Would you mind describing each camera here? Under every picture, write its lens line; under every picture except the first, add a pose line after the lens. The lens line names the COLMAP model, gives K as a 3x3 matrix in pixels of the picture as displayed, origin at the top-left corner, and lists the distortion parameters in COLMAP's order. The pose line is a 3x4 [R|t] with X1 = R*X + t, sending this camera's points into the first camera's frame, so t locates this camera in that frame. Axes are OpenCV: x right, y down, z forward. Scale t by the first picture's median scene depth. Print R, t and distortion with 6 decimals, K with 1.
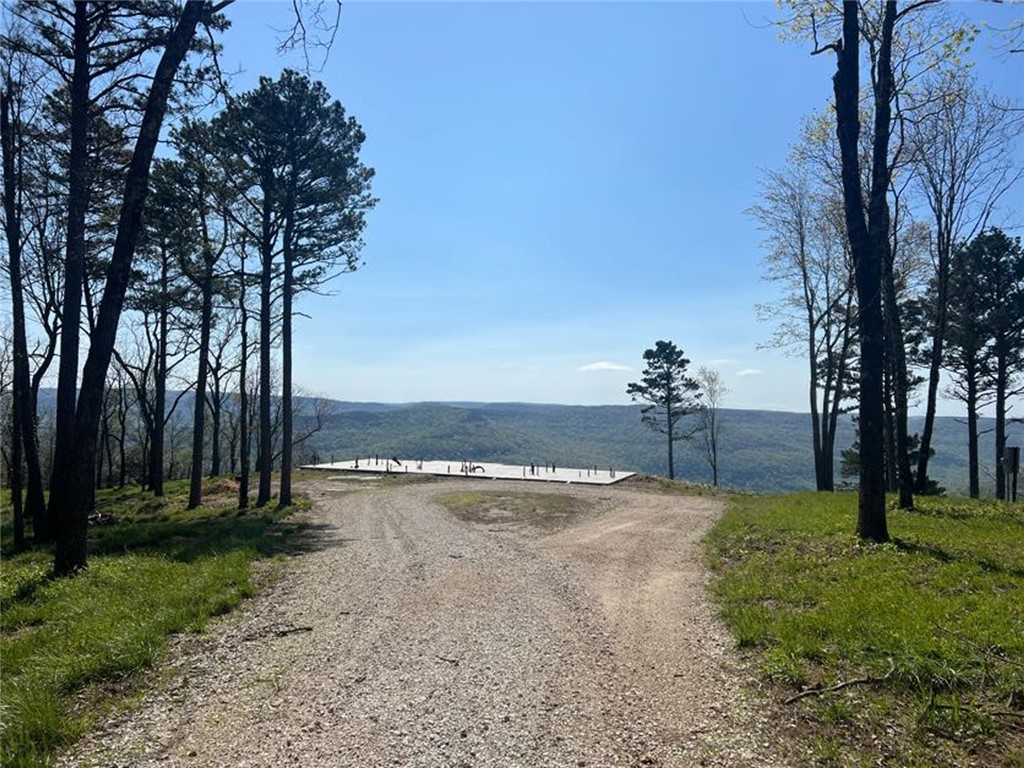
lens RADIAL K [[769.9, 0, 516.0], [0, 769.9, 385.0], [0, 0, 1]] dist [0.062177, -0.065938]
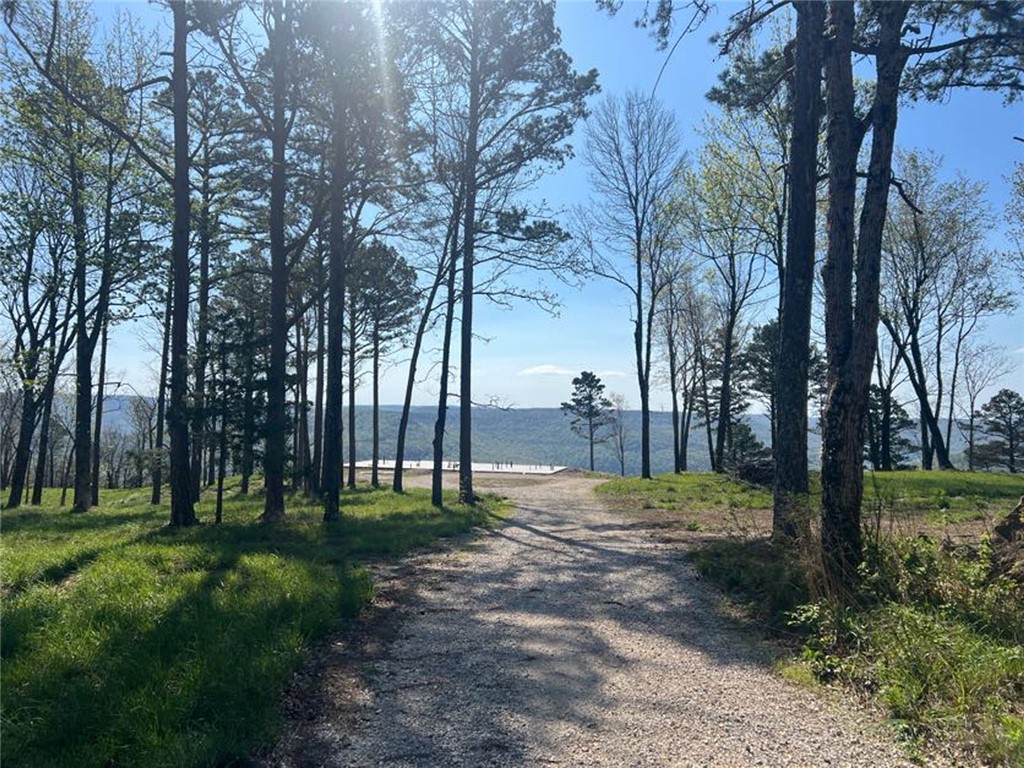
lens RADIAL K [[769.9, 0, 516.0], [0, 769.9, 385.0], [0, 0, 1]] dist [0.062177, -0.065938]
pose [[0.995656, -0.004182, 0.093018, -0.063137], [0.004248, 0.999991, -0.000505, -0.033152], [-0.093015, 0.000898, 0.995664, -0.362254]]
